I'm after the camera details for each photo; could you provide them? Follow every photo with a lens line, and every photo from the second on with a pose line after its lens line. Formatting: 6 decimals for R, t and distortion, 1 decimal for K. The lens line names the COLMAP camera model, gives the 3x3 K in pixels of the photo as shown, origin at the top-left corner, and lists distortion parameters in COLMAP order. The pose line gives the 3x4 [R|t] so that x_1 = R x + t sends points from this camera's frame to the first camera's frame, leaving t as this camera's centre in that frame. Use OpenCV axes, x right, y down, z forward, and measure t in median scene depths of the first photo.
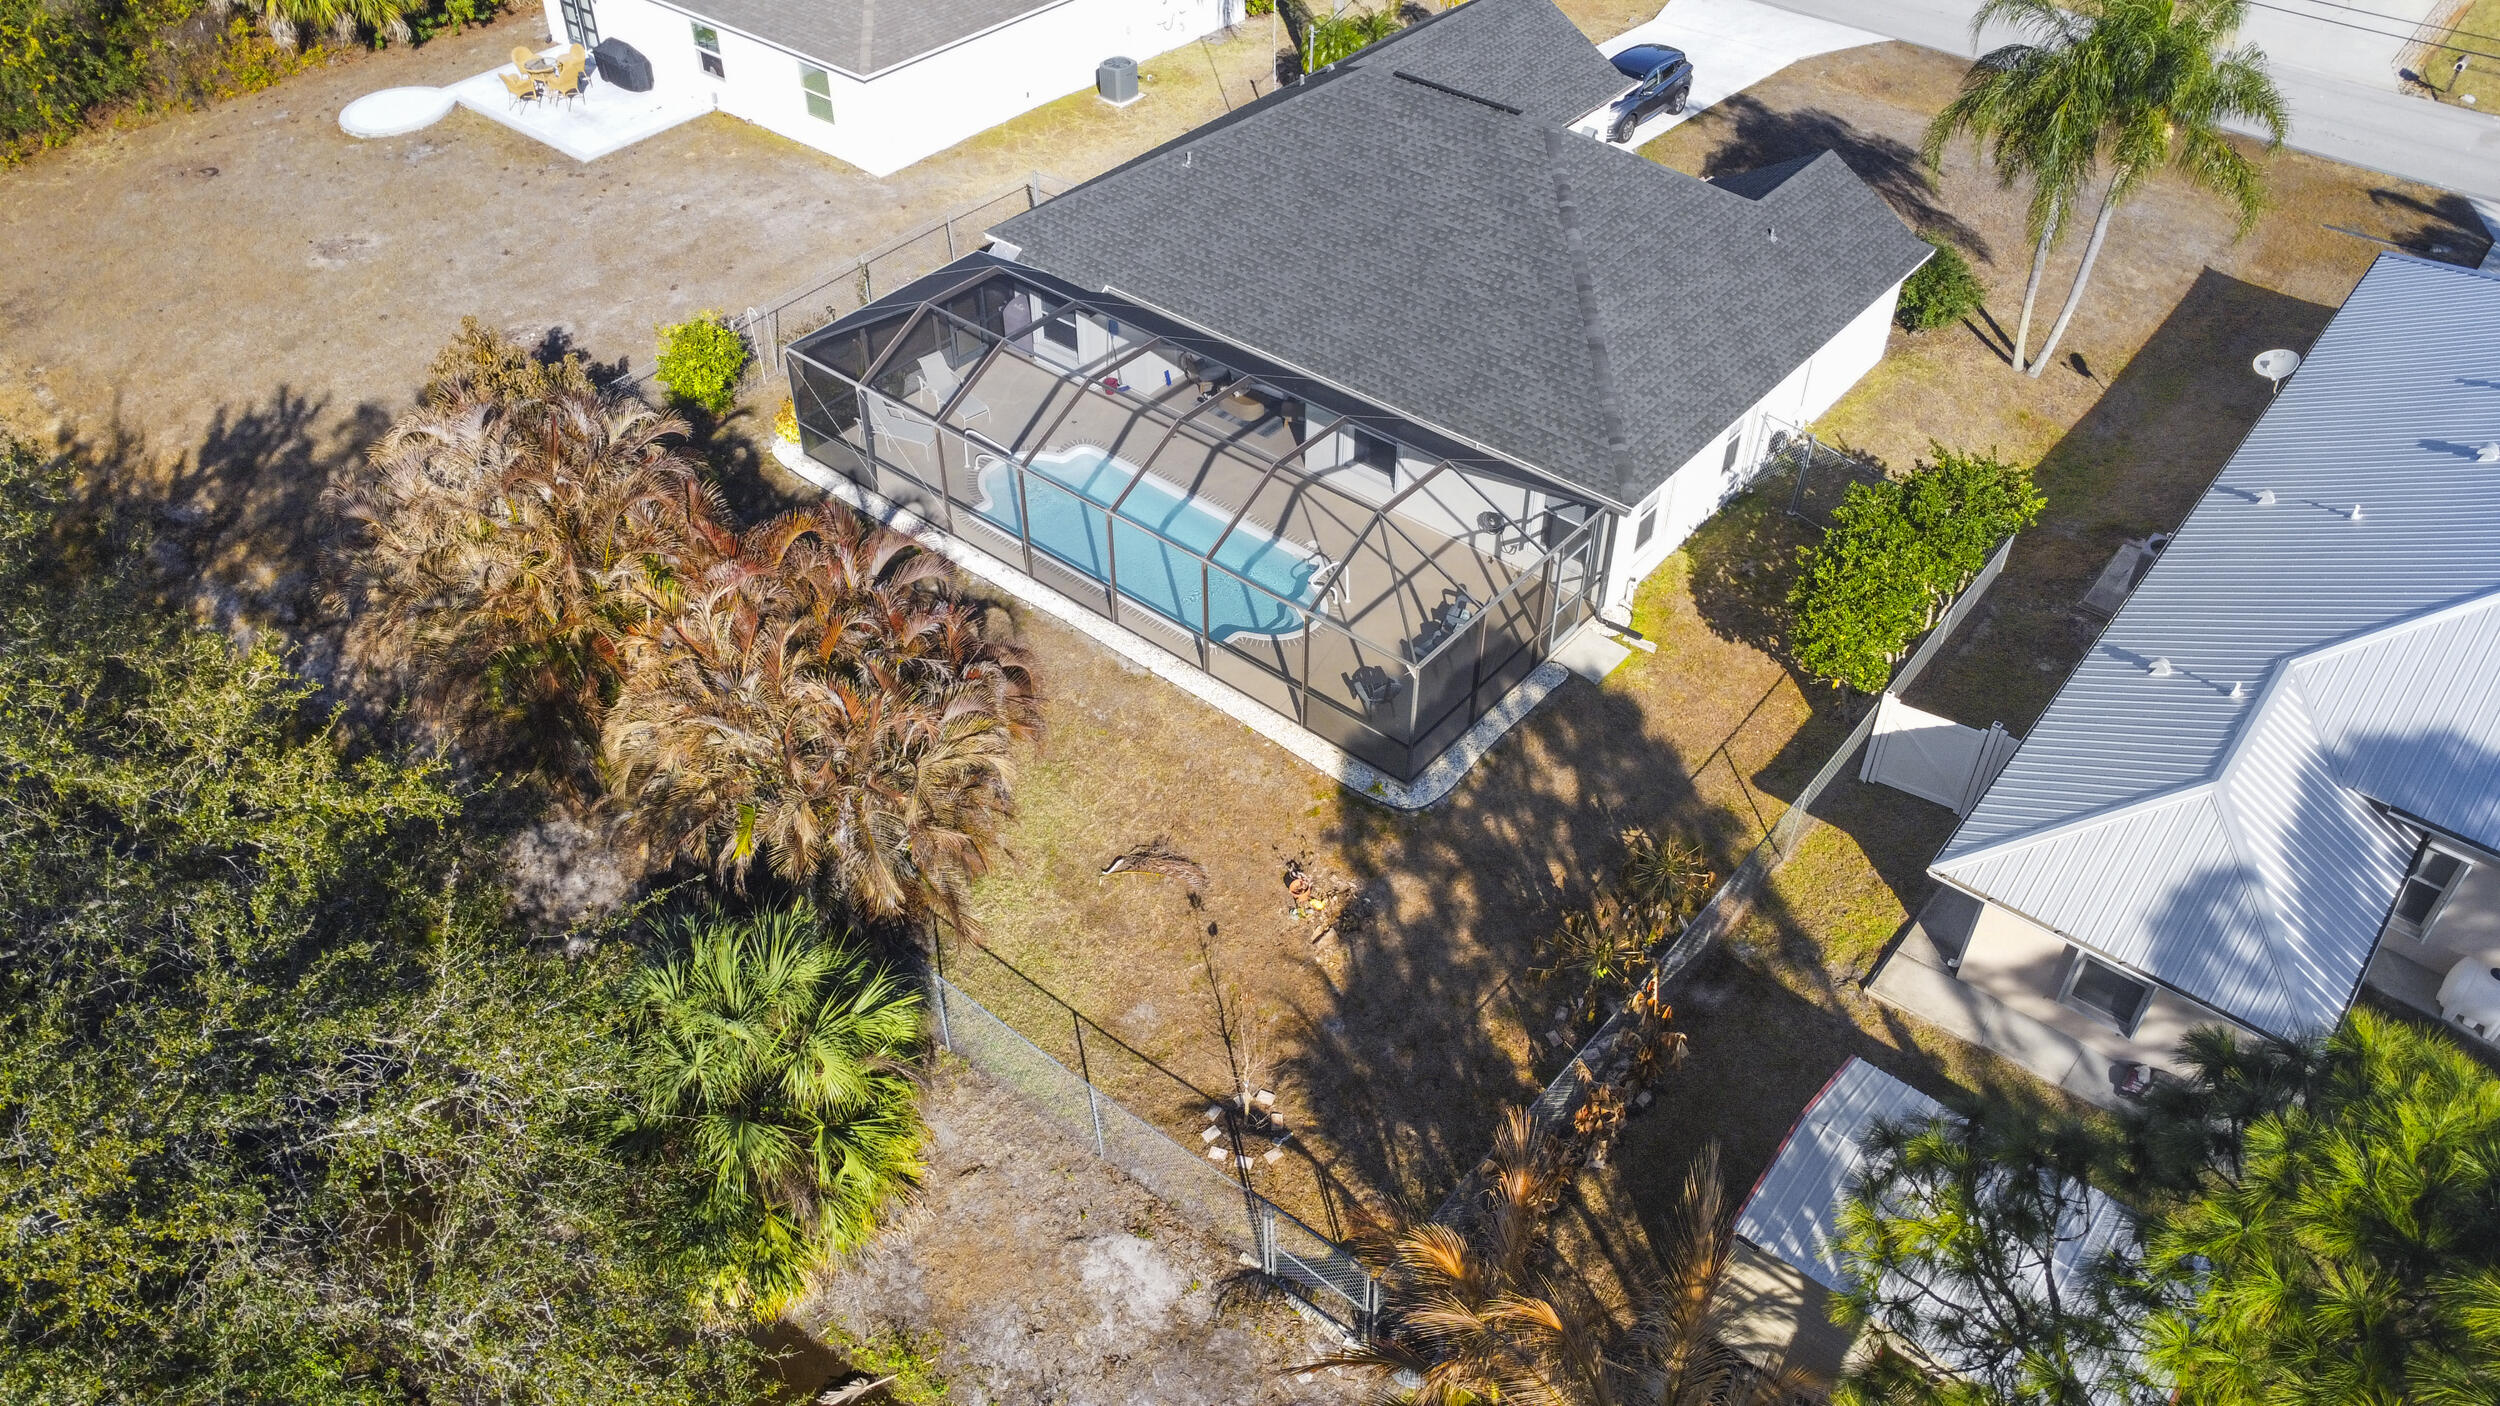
lens RADIAL K [[1803.5, 0, 1250.0], [0, 1803.5, 703.0], [0, 0, 1]] dist [-0.016819, -0.027168]
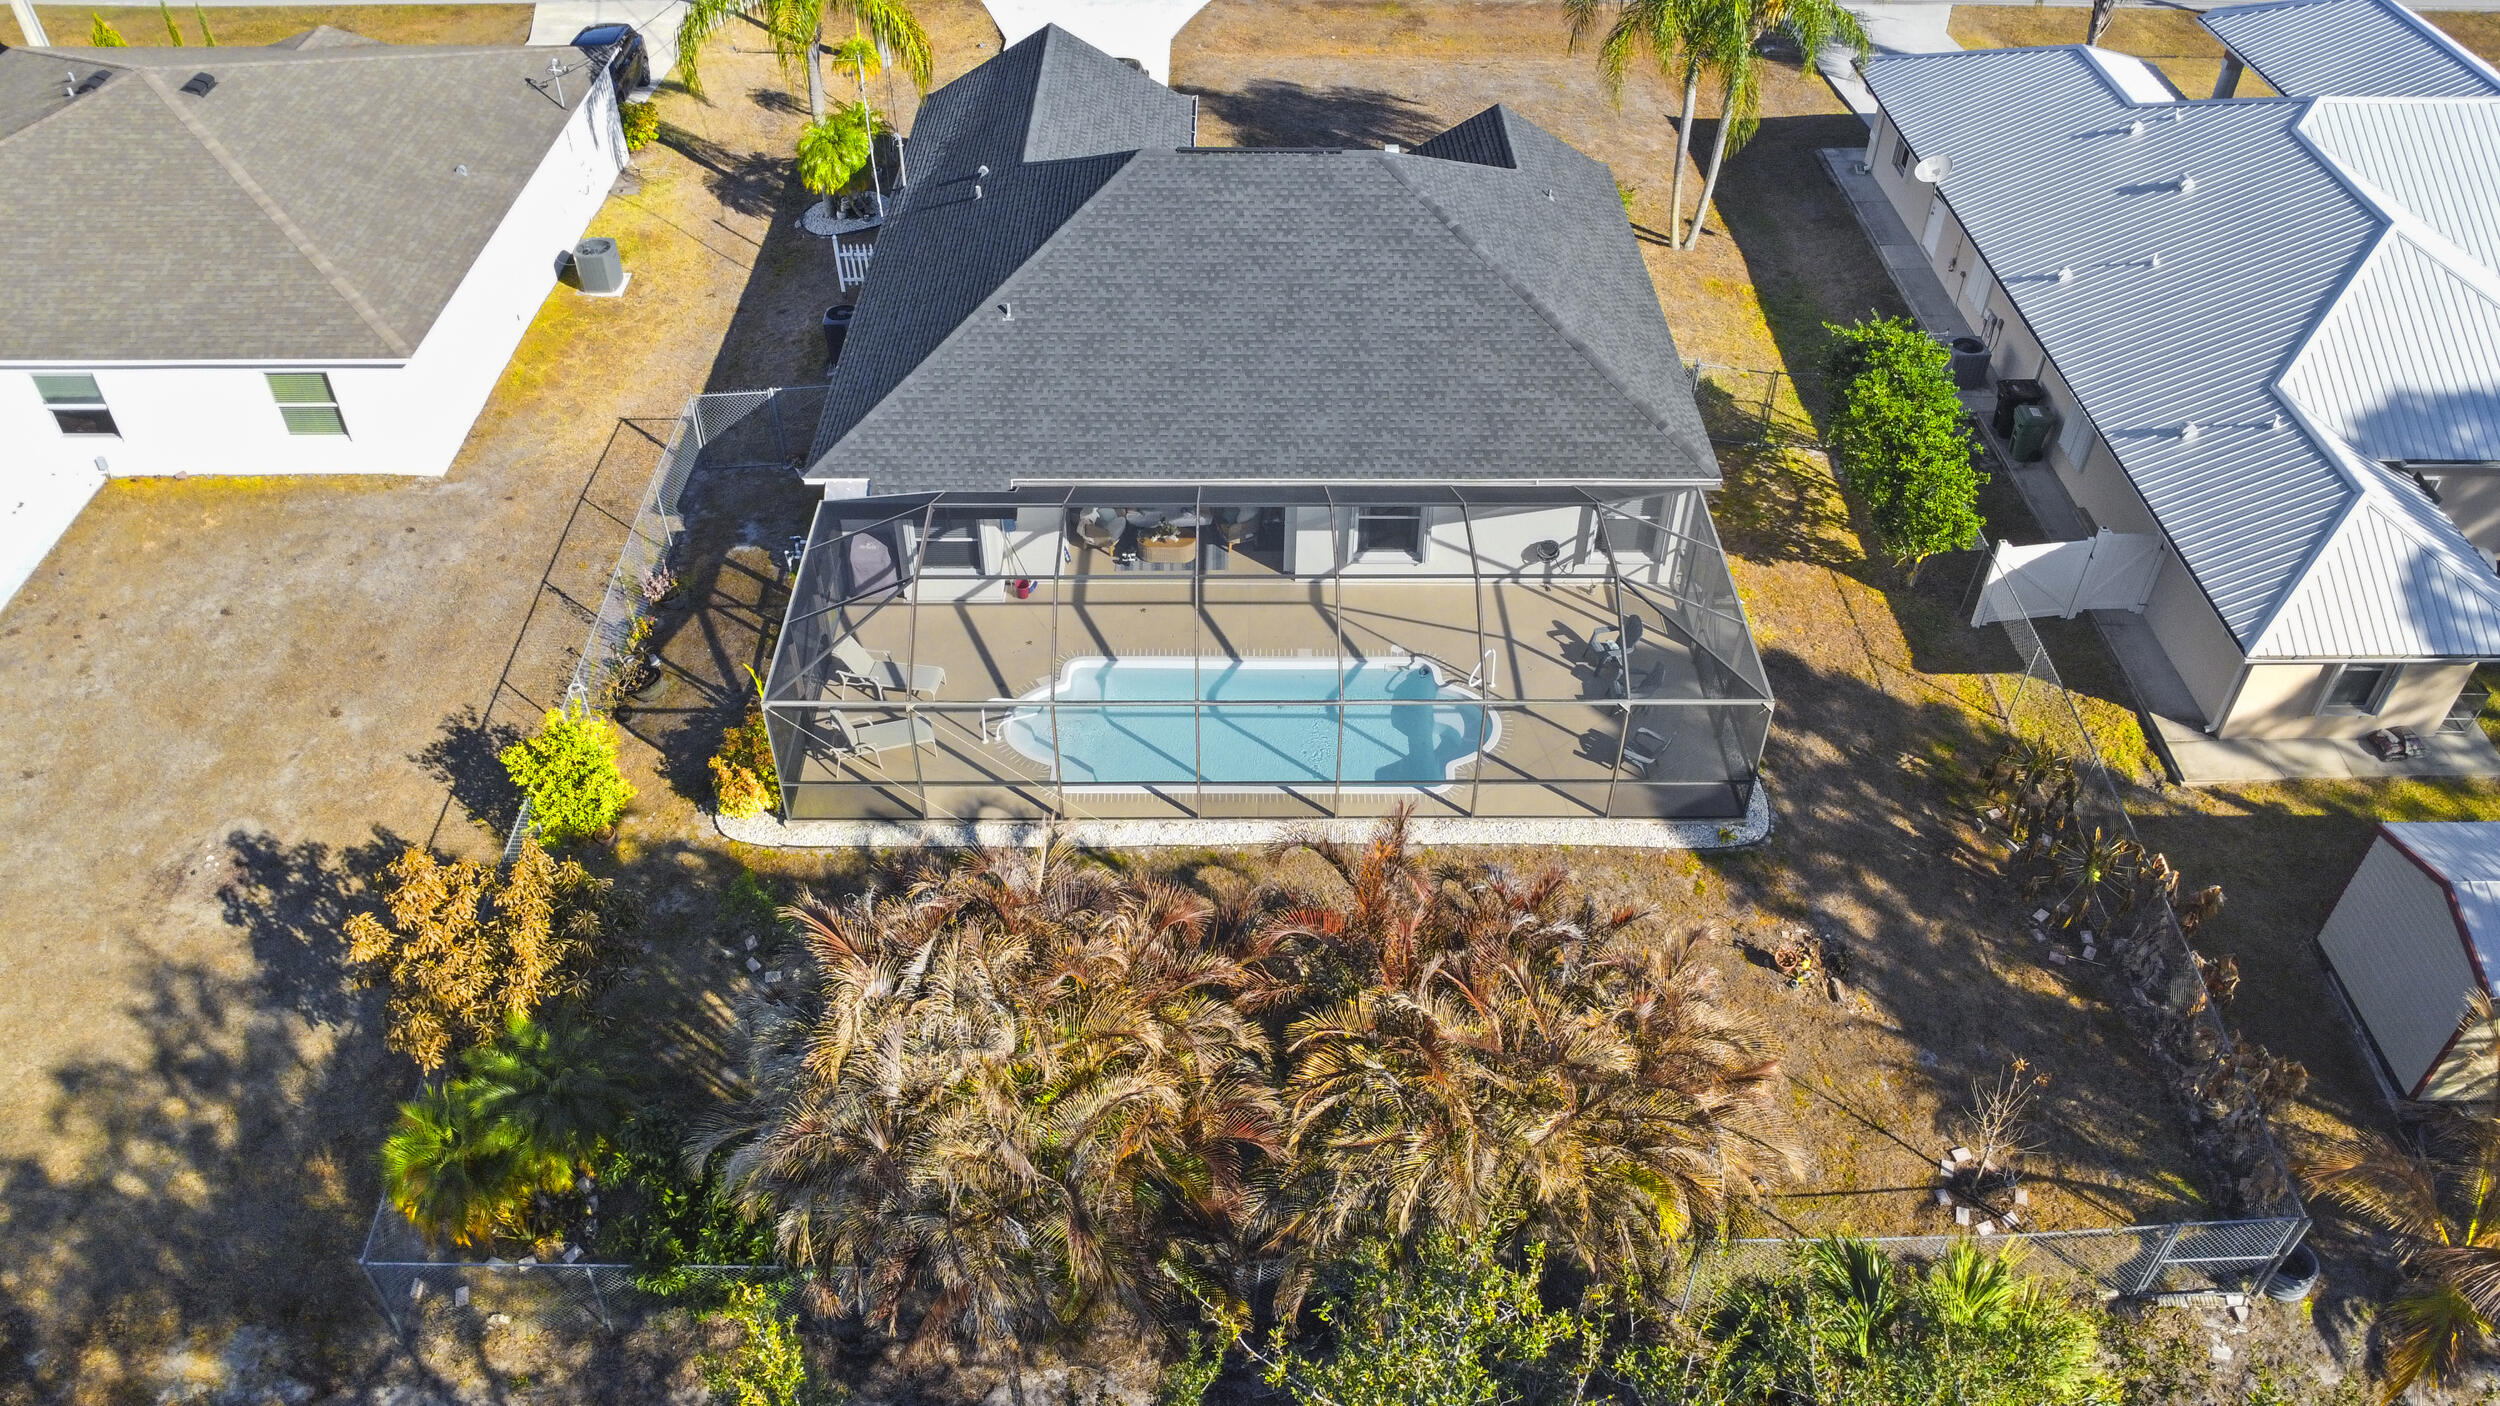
lens RADIAL K [[1803.5, 0, 1250.0], [0, 1803.5, 703.0], [0, 0, 1]] dist [-0.016819, -0.027168]
pose [[0.760327, -0.426864, 0.489582, -0.557852], [0.421607, 0.897707, 0.127945, -0.244490], [-0.494116, 0.109131, 0.862519, 0.277721]]
